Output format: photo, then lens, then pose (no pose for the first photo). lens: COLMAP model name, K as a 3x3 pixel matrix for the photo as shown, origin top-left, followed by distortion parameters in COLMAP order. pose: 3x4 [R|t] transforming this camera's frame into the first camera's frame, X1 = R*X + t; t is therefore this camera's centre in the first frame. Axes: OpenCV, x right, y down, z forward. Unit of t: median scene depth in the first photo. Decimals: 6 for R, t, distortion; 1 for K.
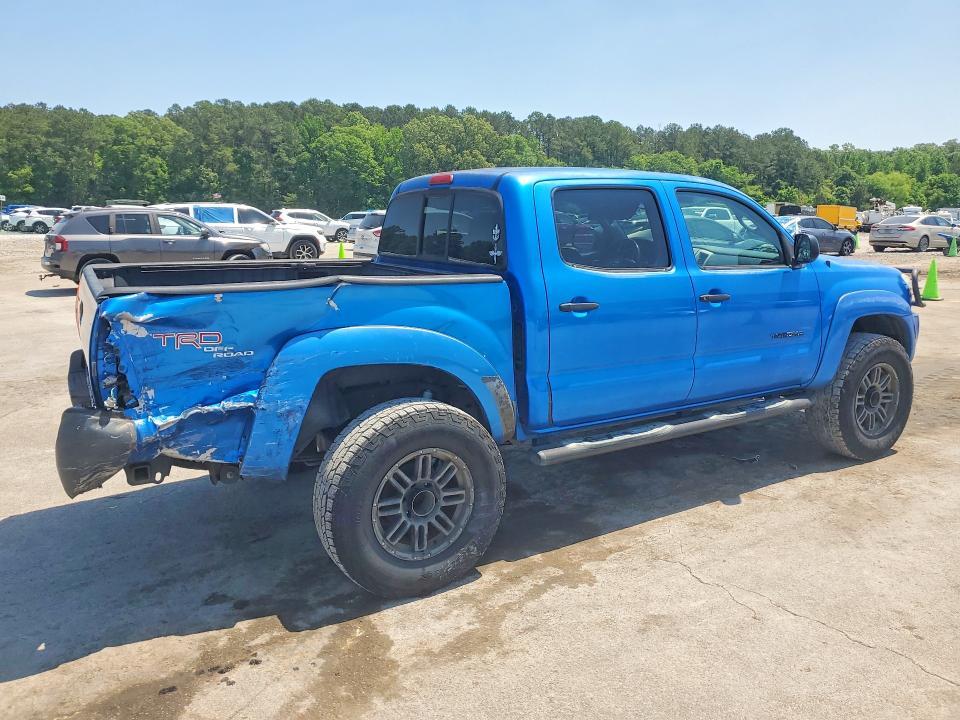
lens RADIAL K [[752.2, 0, 468.4], [0, 752.2, 355.1], [0, 0, 1]] dist [0.029723, -0.014684]
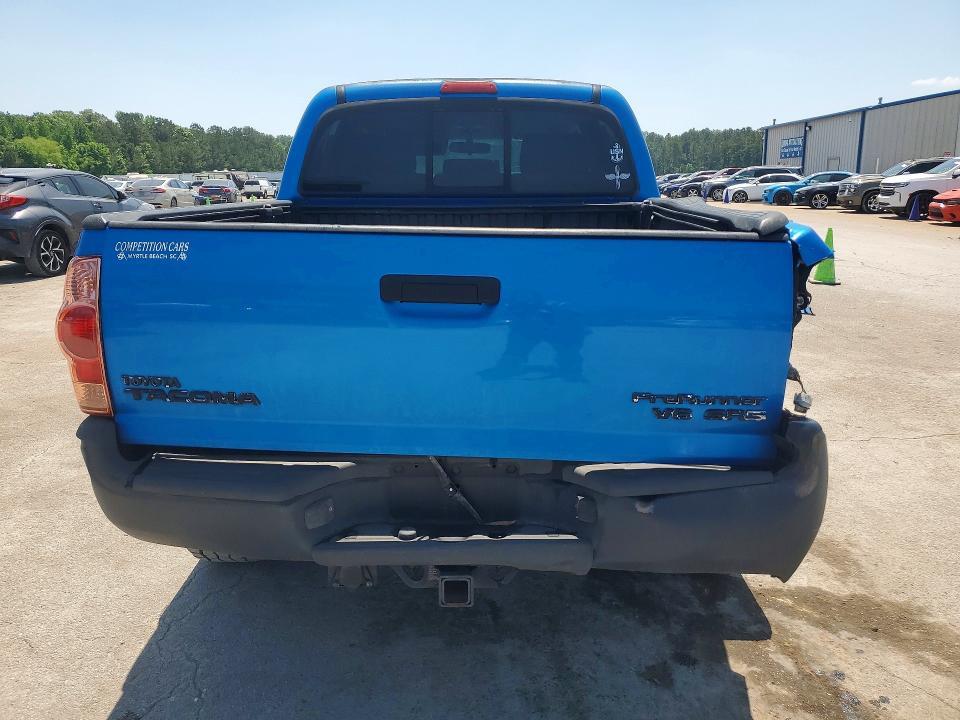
lens RADIAL K [[752.2, 0, 468.4], [0, 752.2, 355.1], [0, 0, 1]] dist [0.029723, -0.014684]
pose [[0.515235, -0.190948, 0.835507, -1.007587], [0.157380, 0.979367, 0.126774, -0.081863], [-0.842475, 0.066173, 0.534656, 0.811828]]
